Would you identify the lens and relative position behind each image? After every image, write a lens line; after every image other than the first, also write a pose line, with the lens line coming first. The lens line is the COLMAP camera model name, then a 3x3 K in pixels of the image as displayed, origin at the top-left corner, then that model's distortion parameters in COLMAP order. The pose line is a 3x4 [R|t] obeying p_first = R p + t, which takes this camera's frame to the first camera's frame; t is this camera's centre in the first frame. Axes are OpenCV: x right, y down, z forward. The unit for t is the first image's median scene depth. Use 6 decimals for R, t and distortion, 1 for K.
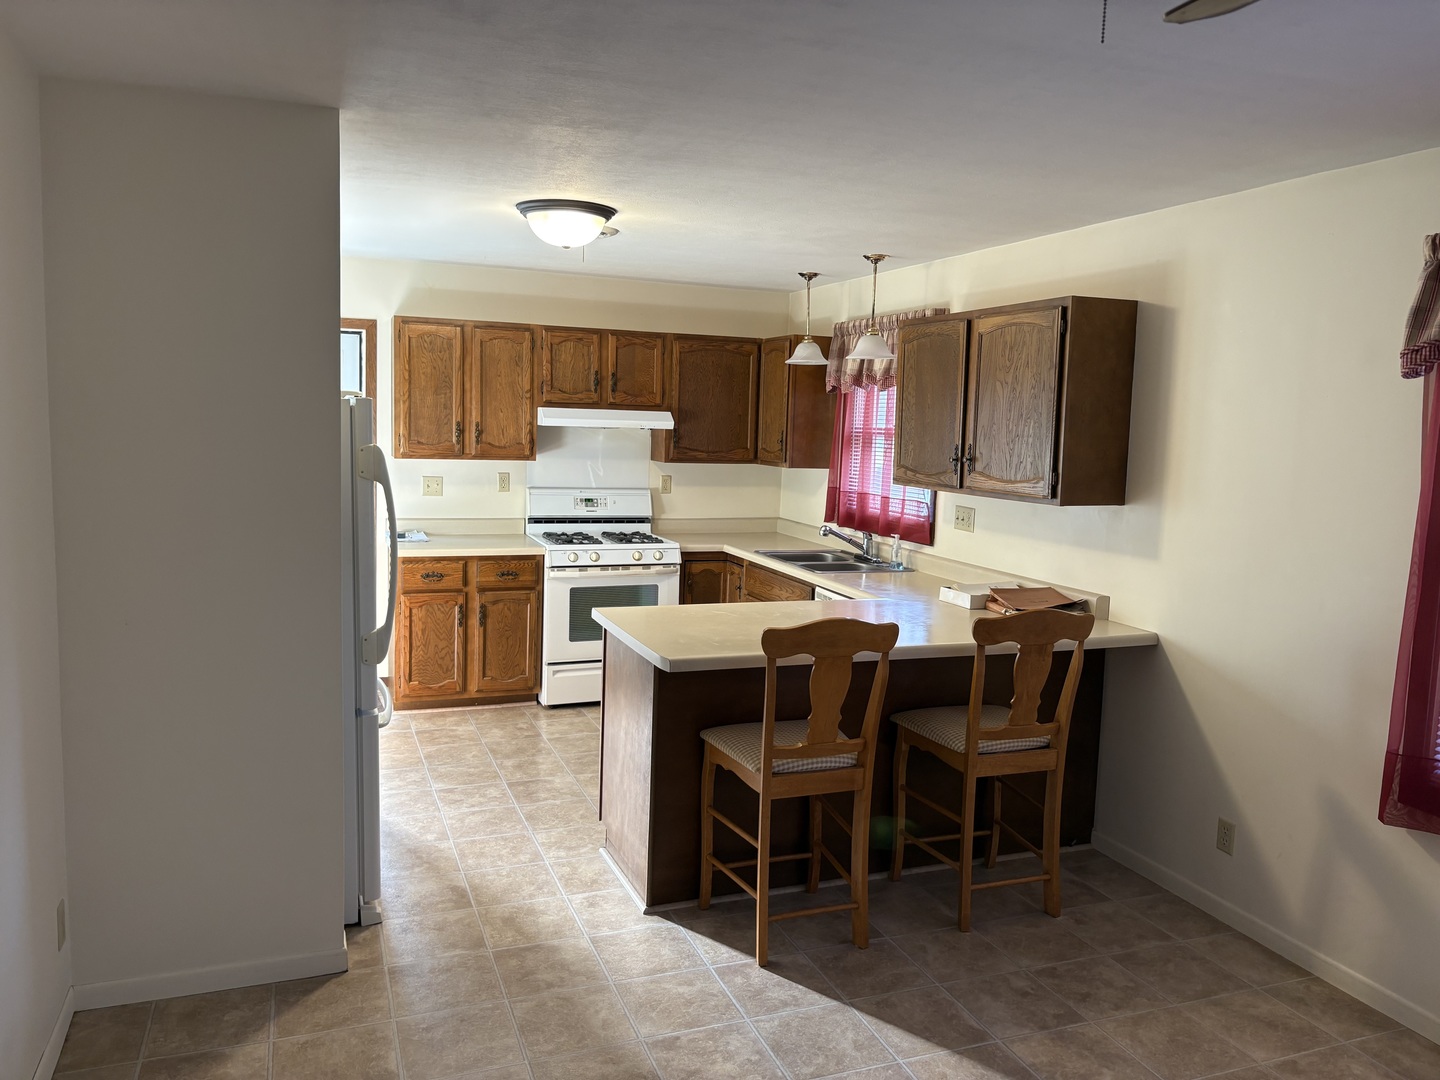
lens RADIAL K [[1093.3, 0, 736.6], [0, 1093.3, 534.5], [0, 0, 1]] dist [0.051489, -0.043281]
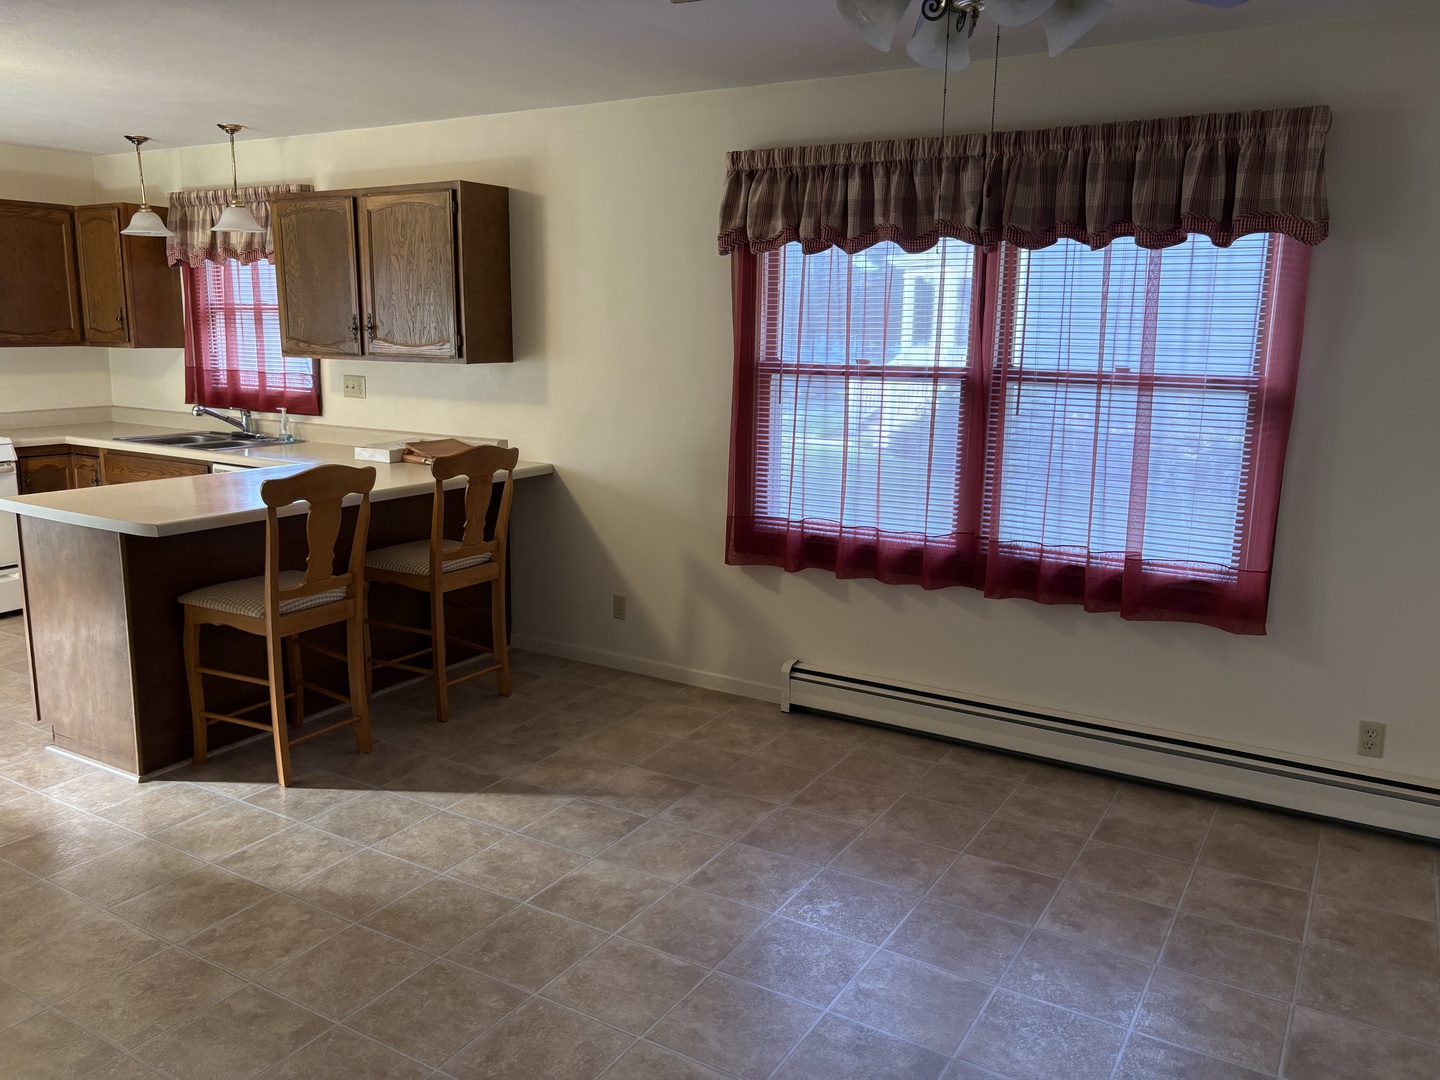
lens RADIAL K [[1093.3, 0, 726.2], [0, 1093.3, 528.6], [0, 0, 1]] dist [0.051489, -0.043281]
pose [[0.797019, -0.134589, 0.588767, -0.183747], [0.078964, 0.989707, 0.119348, 0.027655], [-0.598770, -0.048631, 0.799443, -0.105356]]
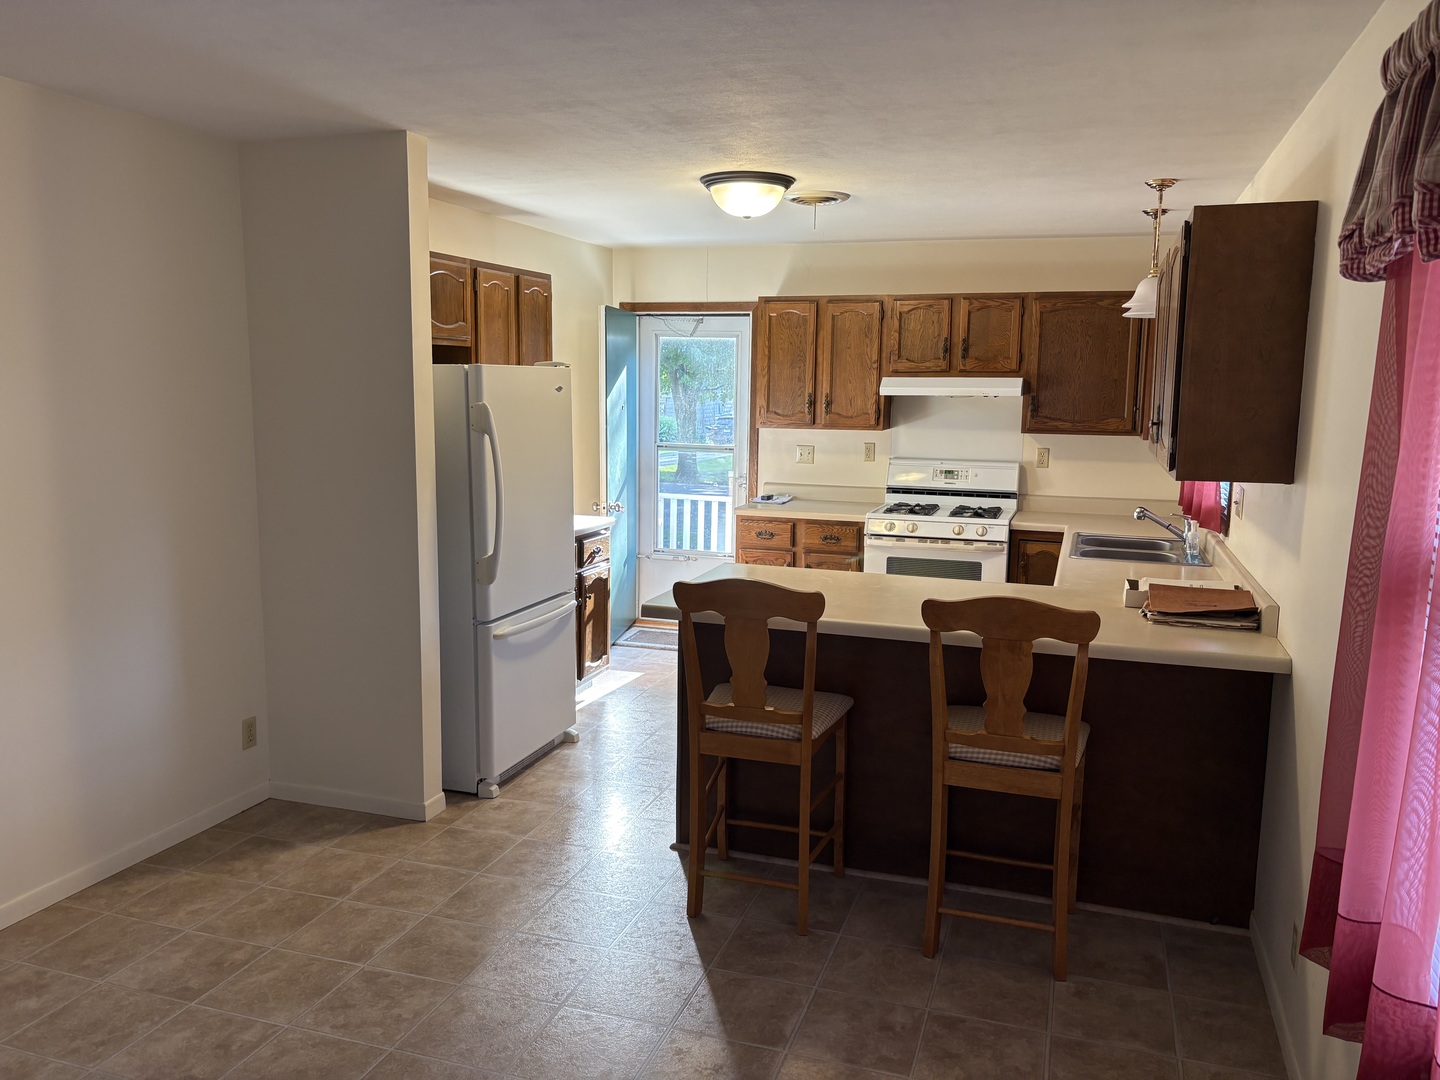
lens RADIAL K [[1093.3, 0, 734.3], [0, 1093.3, 548.8], [0, 0, 1]] dist [0.051489, -0.043281]
pose [[0.768970, 0.072960, -0.635108, 0.506370], [-0.056977, 0.997334, 0.045585, 0.004863], [0.636741, 0.001133, 0.771077, 0.184850]]
